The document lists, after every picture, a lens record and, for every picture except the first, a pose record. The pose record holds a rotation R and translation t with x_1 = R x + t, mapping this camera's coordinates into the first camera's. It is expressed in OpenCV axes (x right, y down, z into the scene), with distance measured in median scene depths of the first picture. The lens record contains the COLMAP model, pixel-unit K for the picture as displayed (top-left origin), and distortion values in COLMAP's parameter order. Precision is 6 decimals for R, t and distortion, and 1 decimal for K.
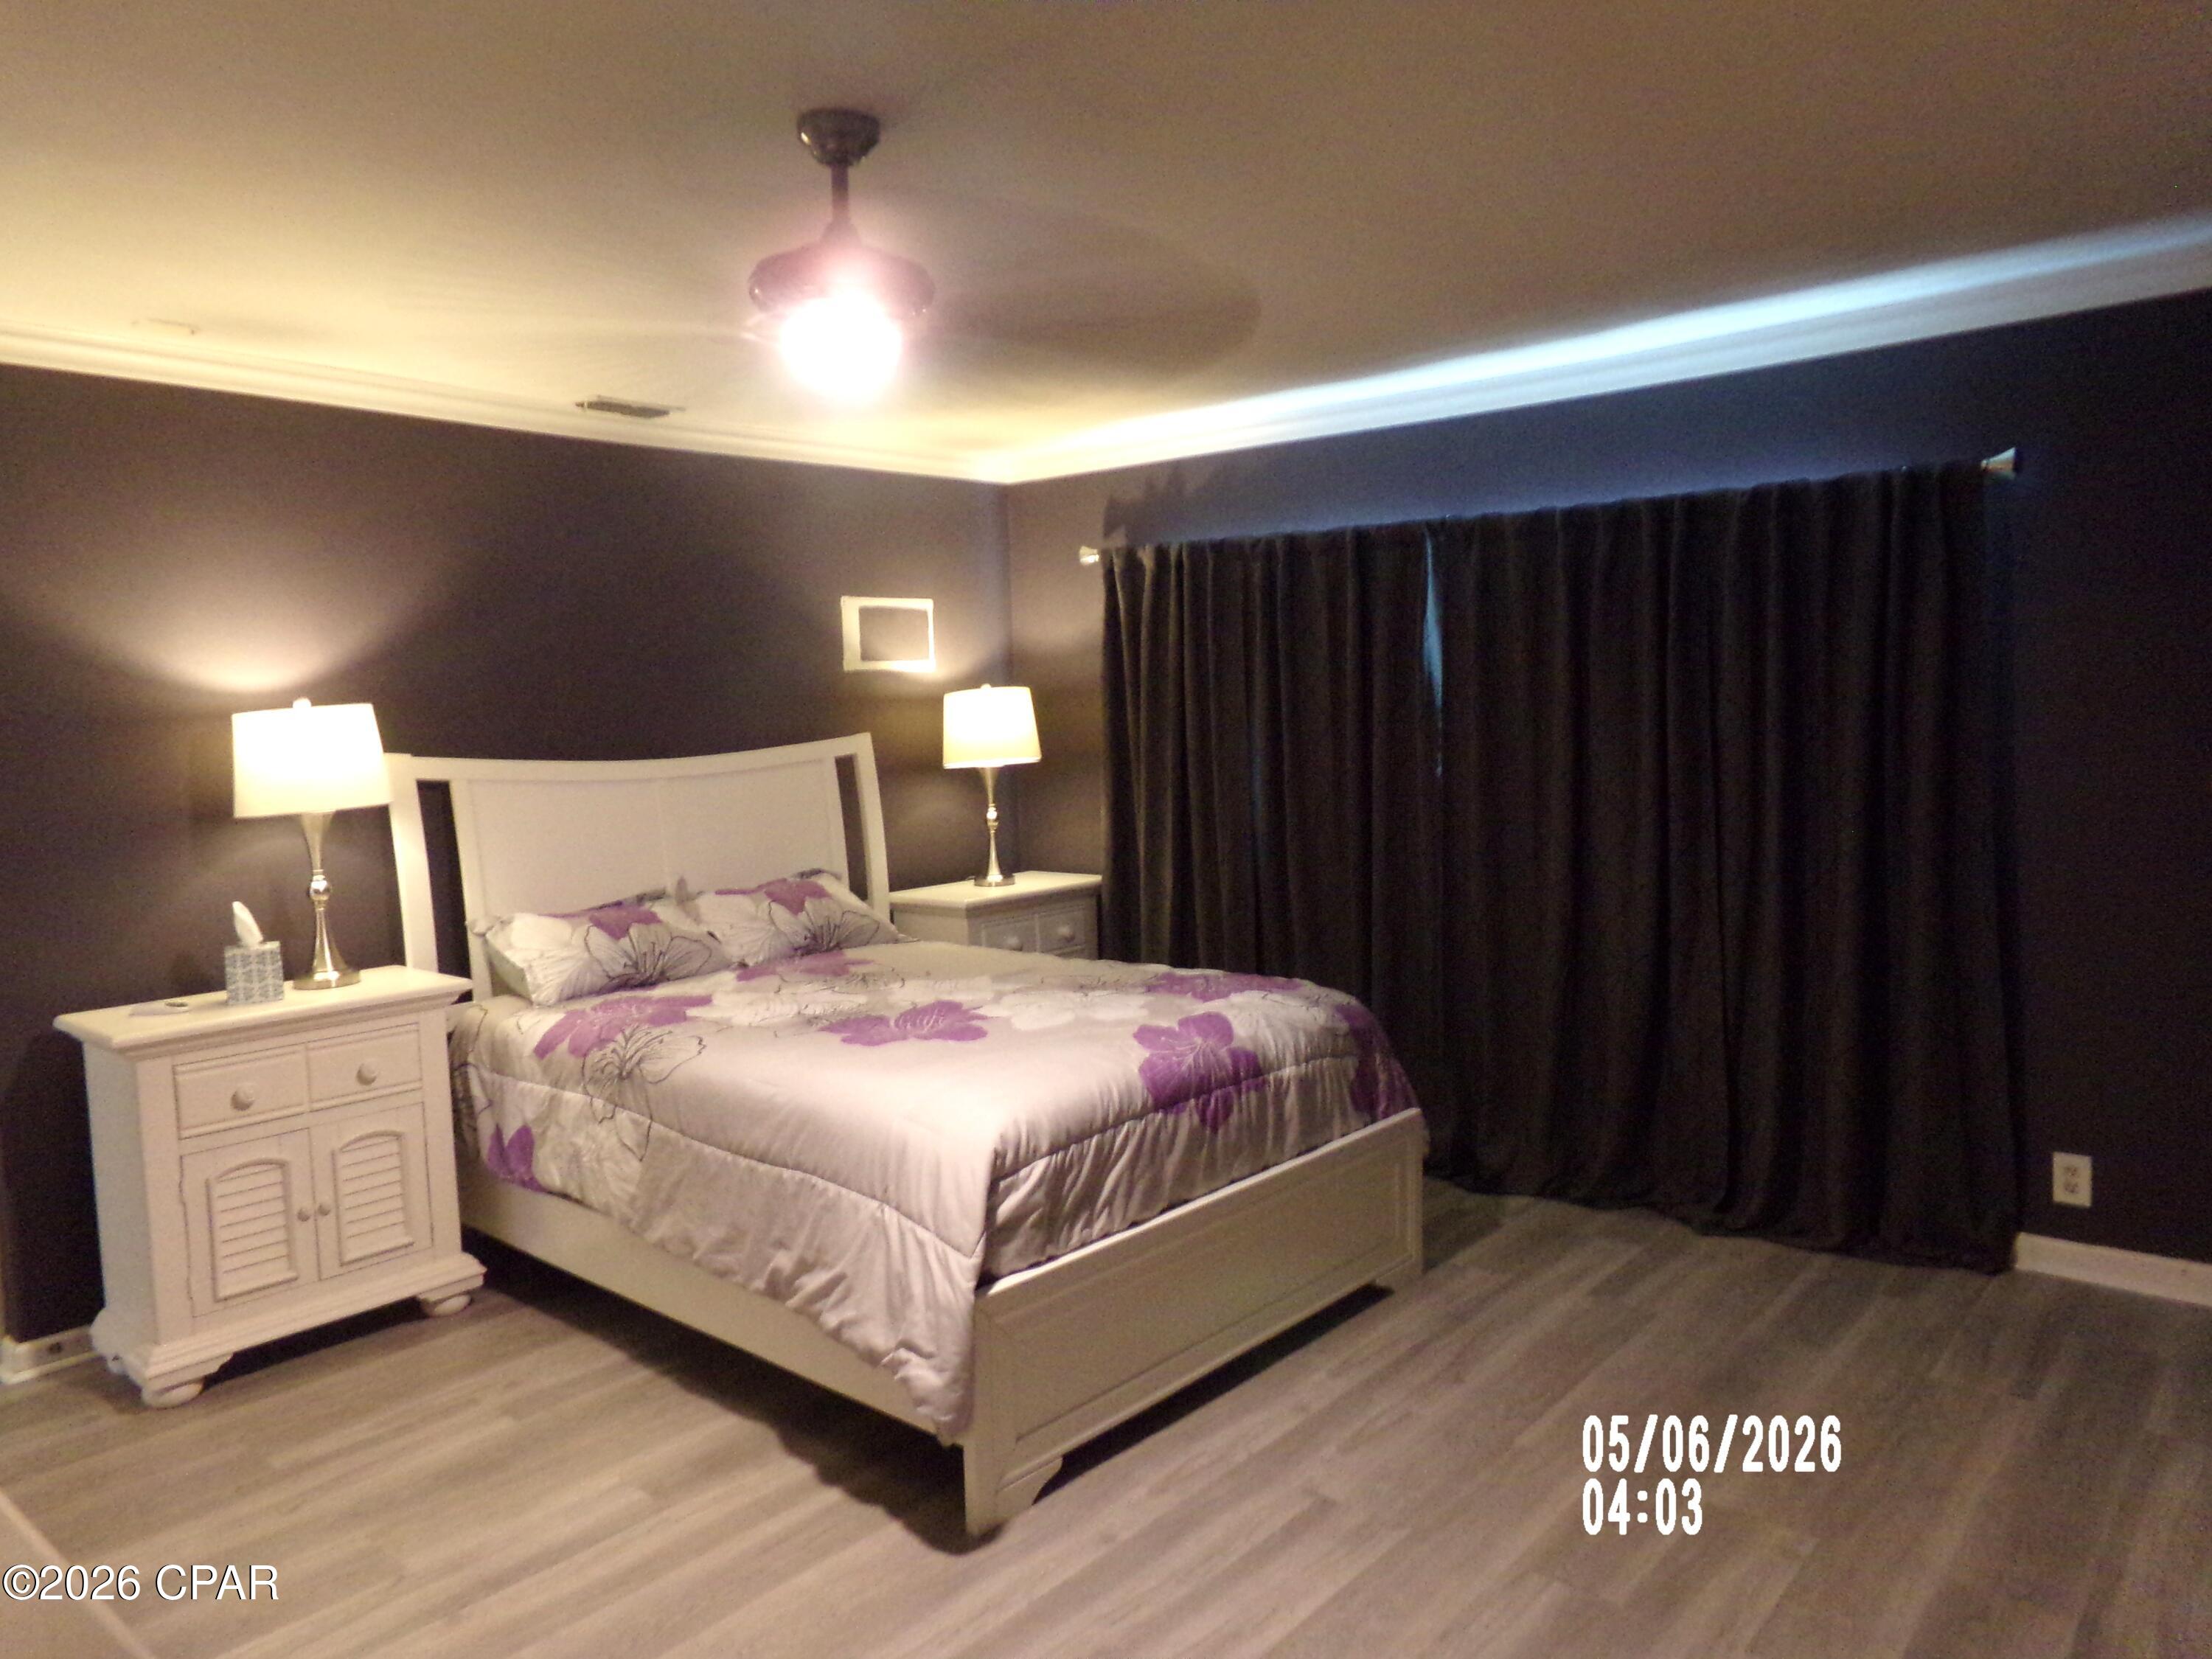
lens RADIAL K [[1538.3, 0, 1090.7], [0, 1538.3, 818.1], [0, 0, 1]] dist [-0.110548, 0.215799]
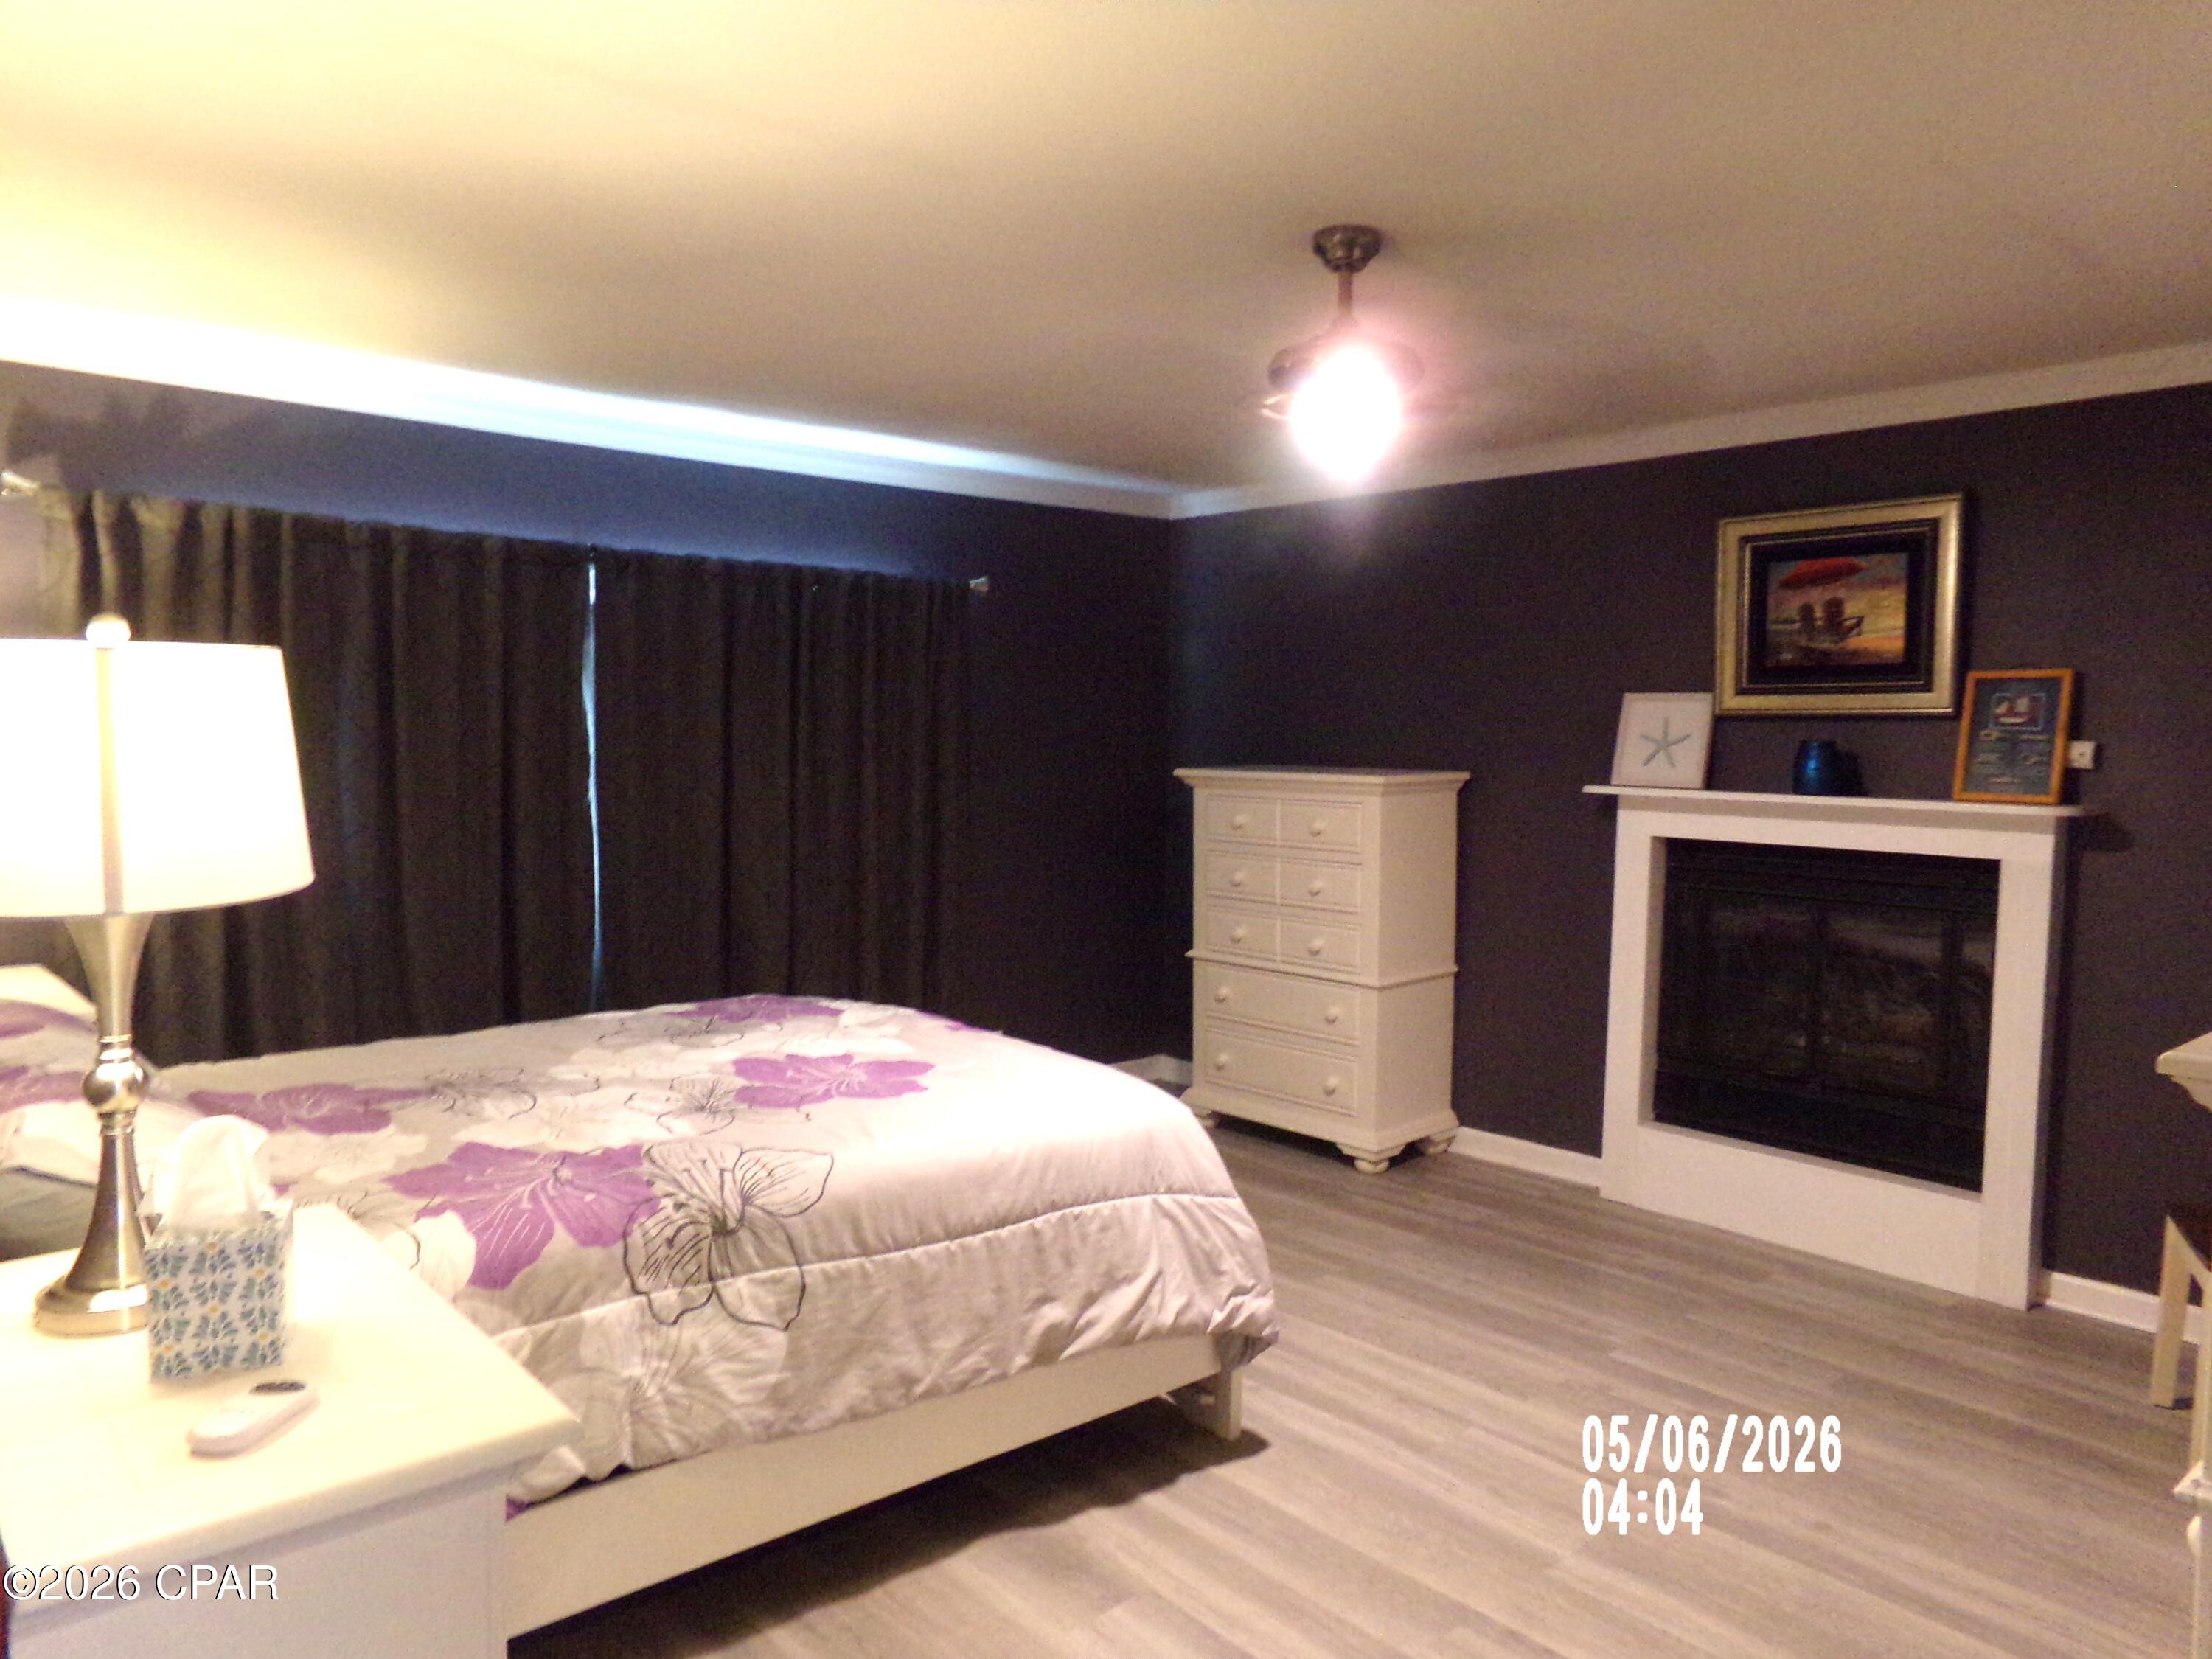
lens RADIAL K [[1538.3, 0, 1090.7], [0, 1538.3, 818.1], [0, 0, 1]] dist [-0.110548, 0.215799]
pose [[0.126320, -0.022803, 0.991727, -1.039790], [0.056968, 0.998253, 0.015697, -0.019238], [-0.990352, 0.054514, 0.127398, 0.797398]]
